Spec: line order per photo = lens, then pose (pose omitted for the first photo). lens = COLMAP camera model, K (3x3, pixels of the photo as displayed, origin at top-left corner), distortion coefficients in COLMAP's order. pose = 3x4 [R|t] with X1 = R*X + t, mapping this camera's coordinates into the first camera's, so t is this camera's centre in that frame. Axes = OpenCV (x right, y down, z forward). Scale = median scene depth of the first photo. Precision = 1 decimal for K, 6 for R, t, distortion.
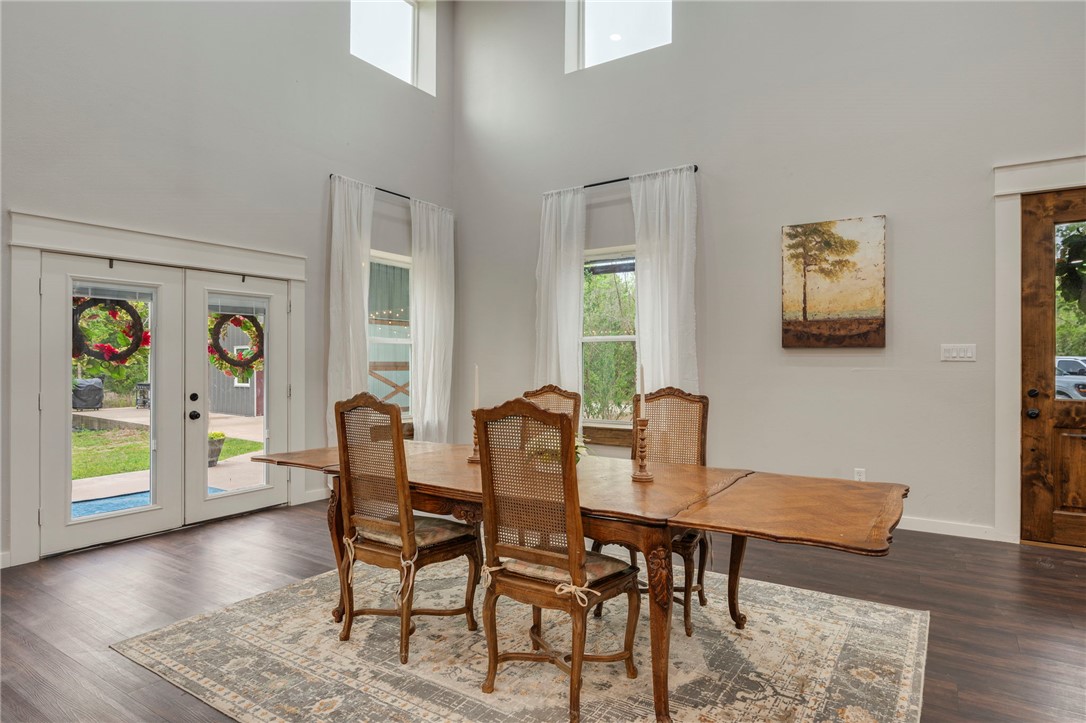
lens RADIAL K [[594.4, 0, 546.1], [0, 594.4, 361.7], [0, 0, 1]] dist [-0.016853, -0.001318]
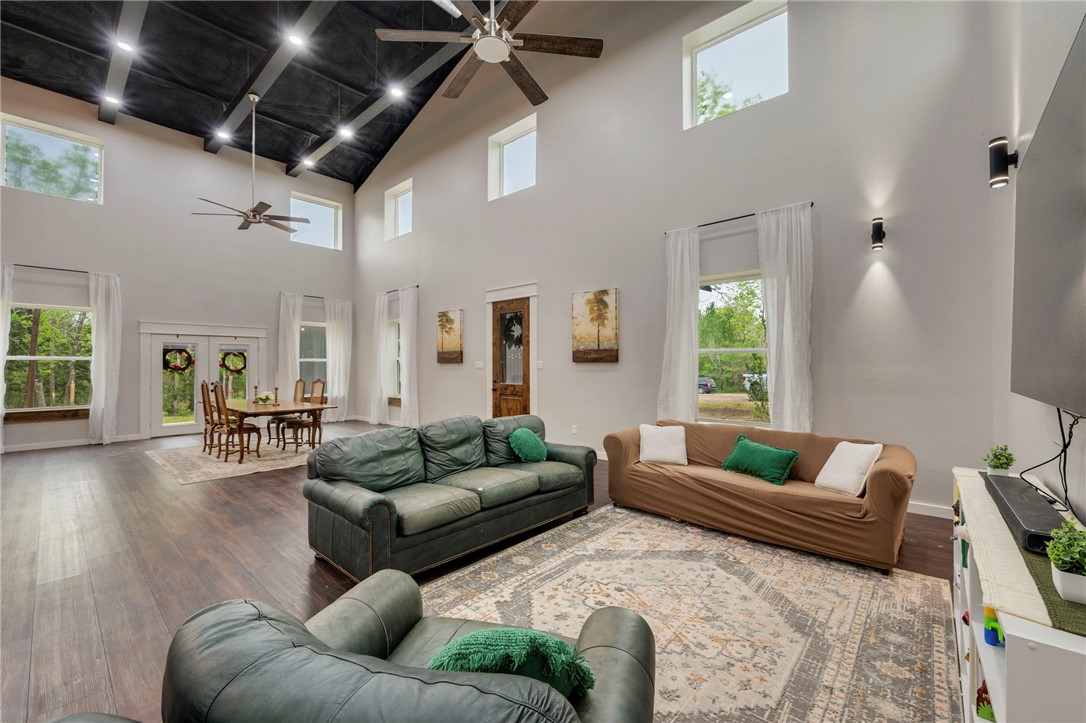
lens RADIAL K [[428.1, 0, 541.2], [0, 428.1, 363.9], [0, 0, 1]] dist [-0.004434, 0.000168]
pose [[0.990695, -0.008755, -0.135819, 1.095002], [0.008304, 0.999958, -0.003891, -0.010401], [0.135848, 0.002727, 0.990726, -0.686591]]
